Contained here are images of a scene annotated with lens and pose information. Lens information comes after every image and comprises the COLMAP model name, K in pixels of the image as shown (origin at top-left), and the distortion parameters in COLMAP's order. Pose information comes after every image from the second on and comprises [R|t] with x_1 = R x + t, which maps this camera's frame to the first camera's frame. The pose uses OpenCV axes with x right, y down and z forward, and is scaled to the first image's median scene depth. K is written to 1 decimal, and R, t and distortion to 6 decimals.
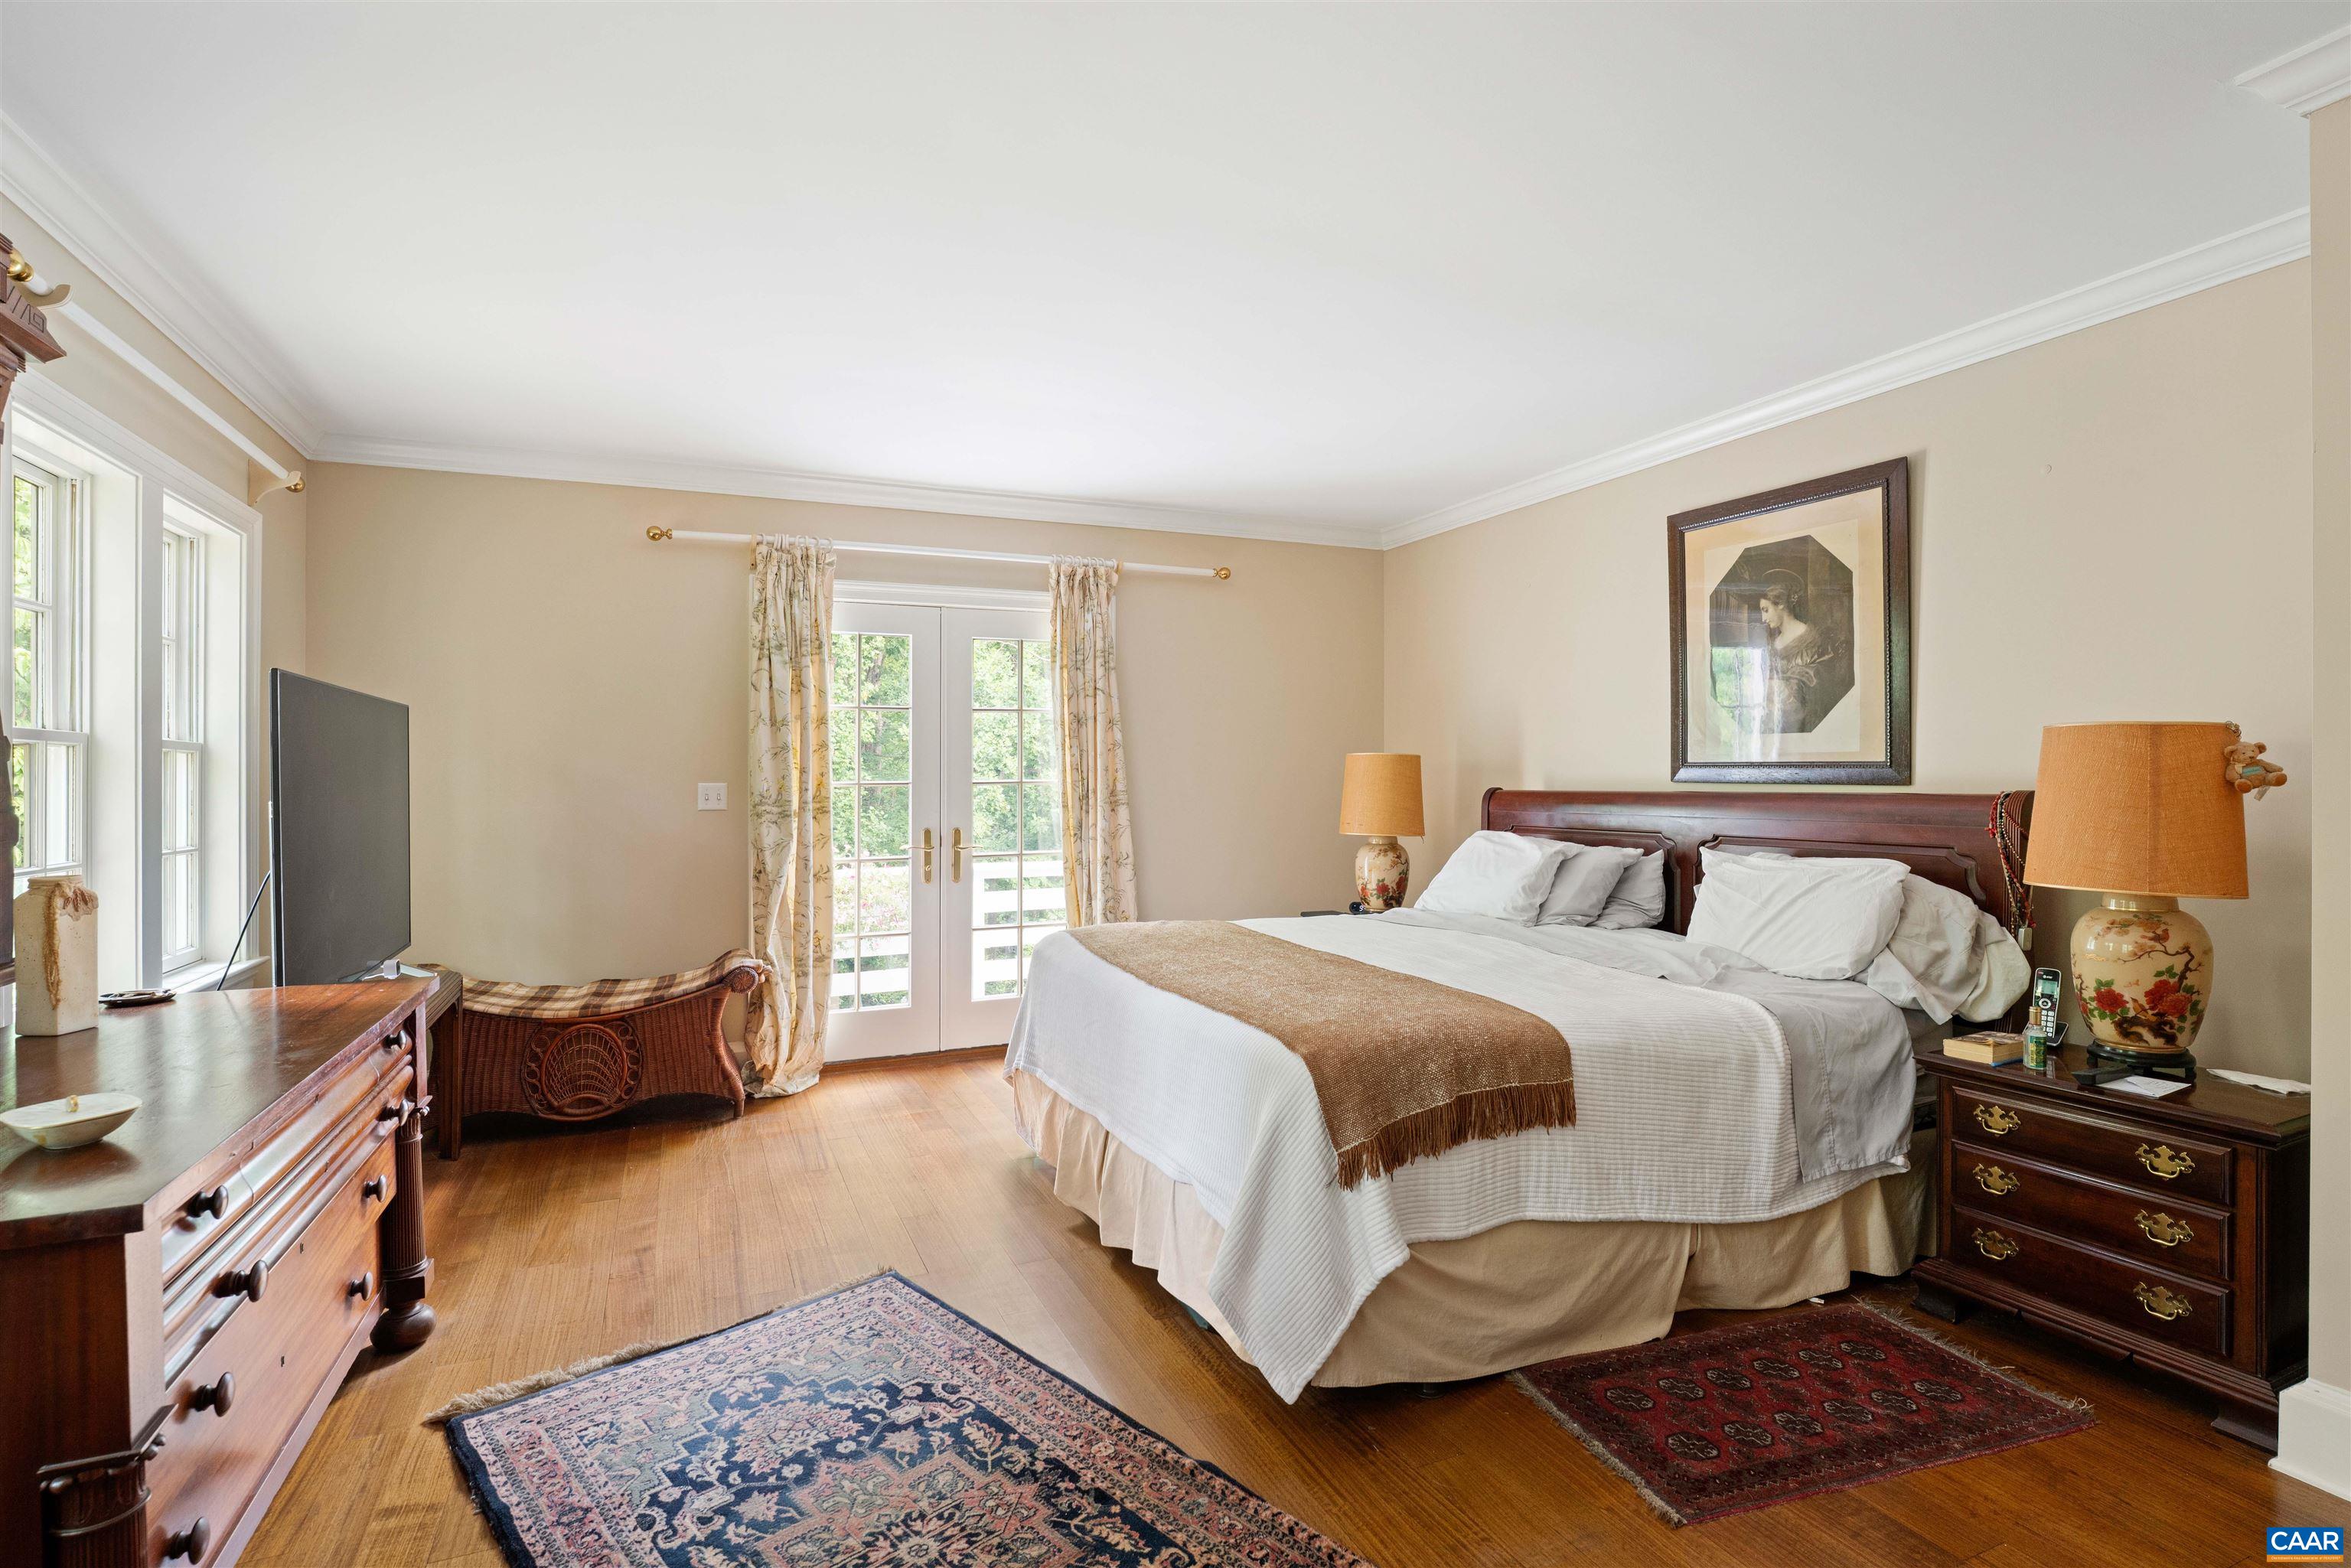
lens RADIAL K [[1102.7, 0, 1152.6], [0, 1102.7, 787.0], [0, 0, 1]] dist [-0.006114, 0.001689]
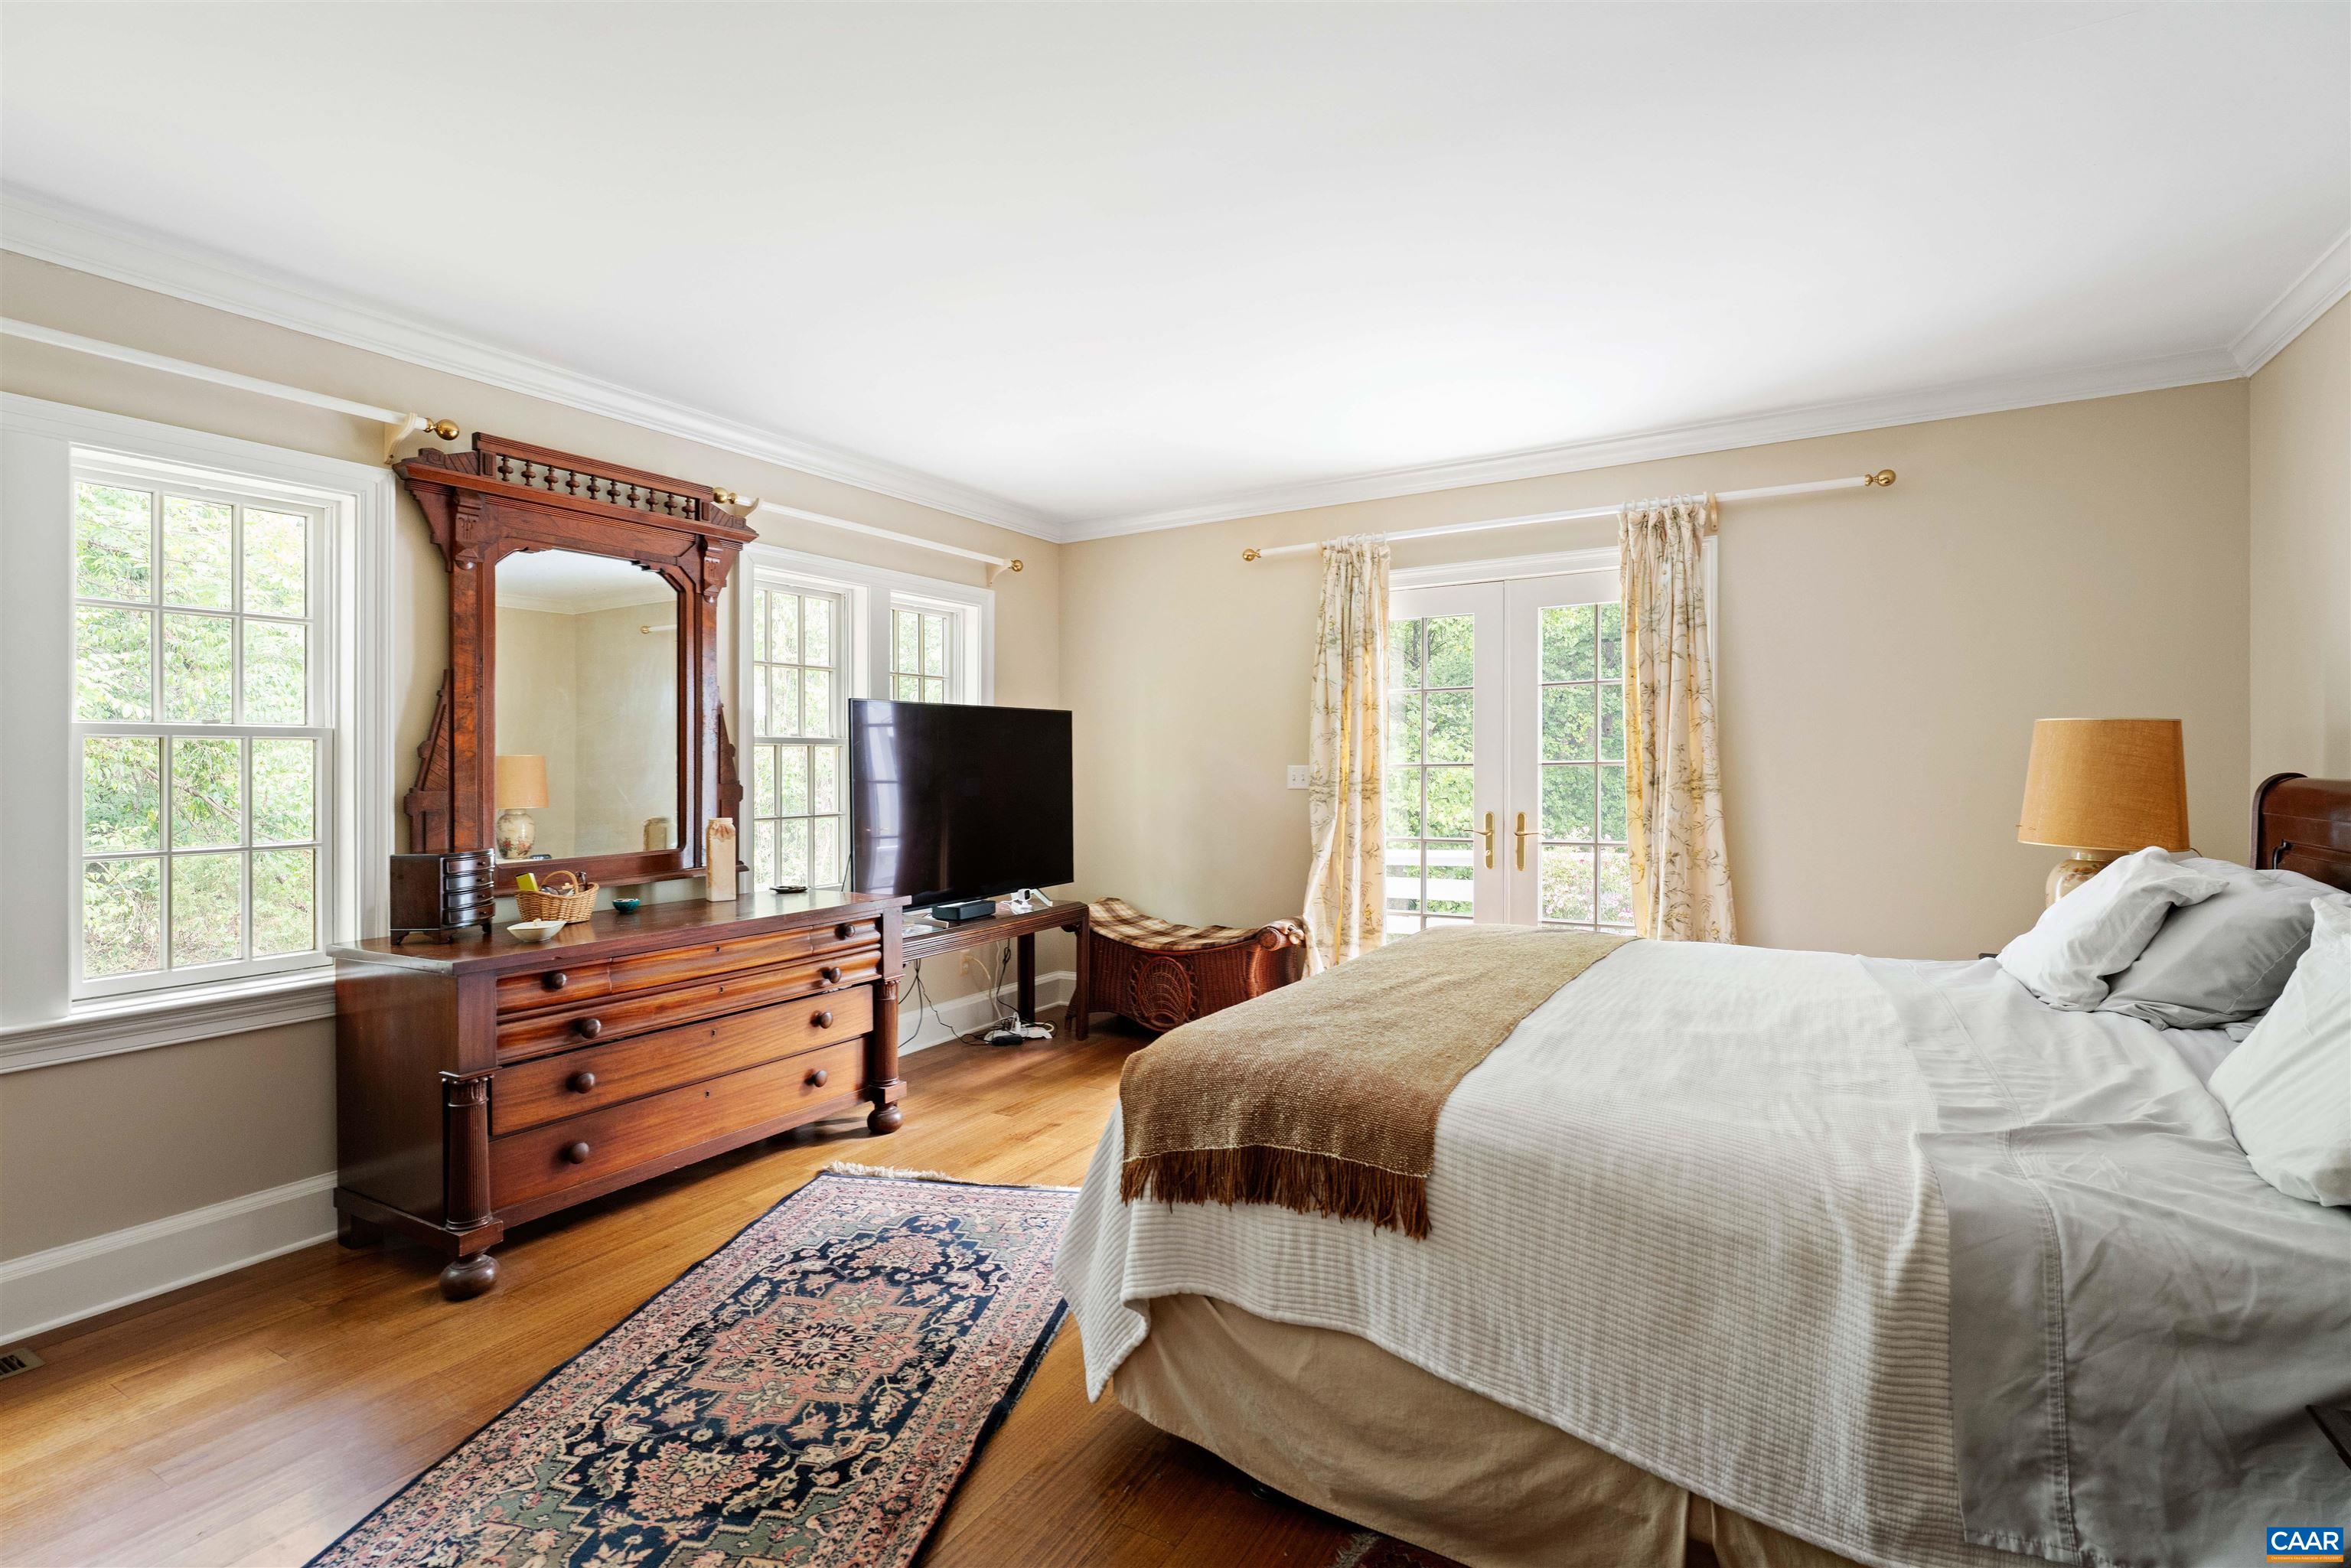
lens RADIAL K [[1102.7, 0, 1160.4], [0, 1102.7, 765.3], [0, 0, 1]] dist [-0.006114, 0.001689]
pose [[0.593043, -0.000225, -0.805171, 0.815926], [0.000815, 1.000000, 0.000322, -0.008276], [0.805170, -0.000847, 0.593043, 0.399418]]
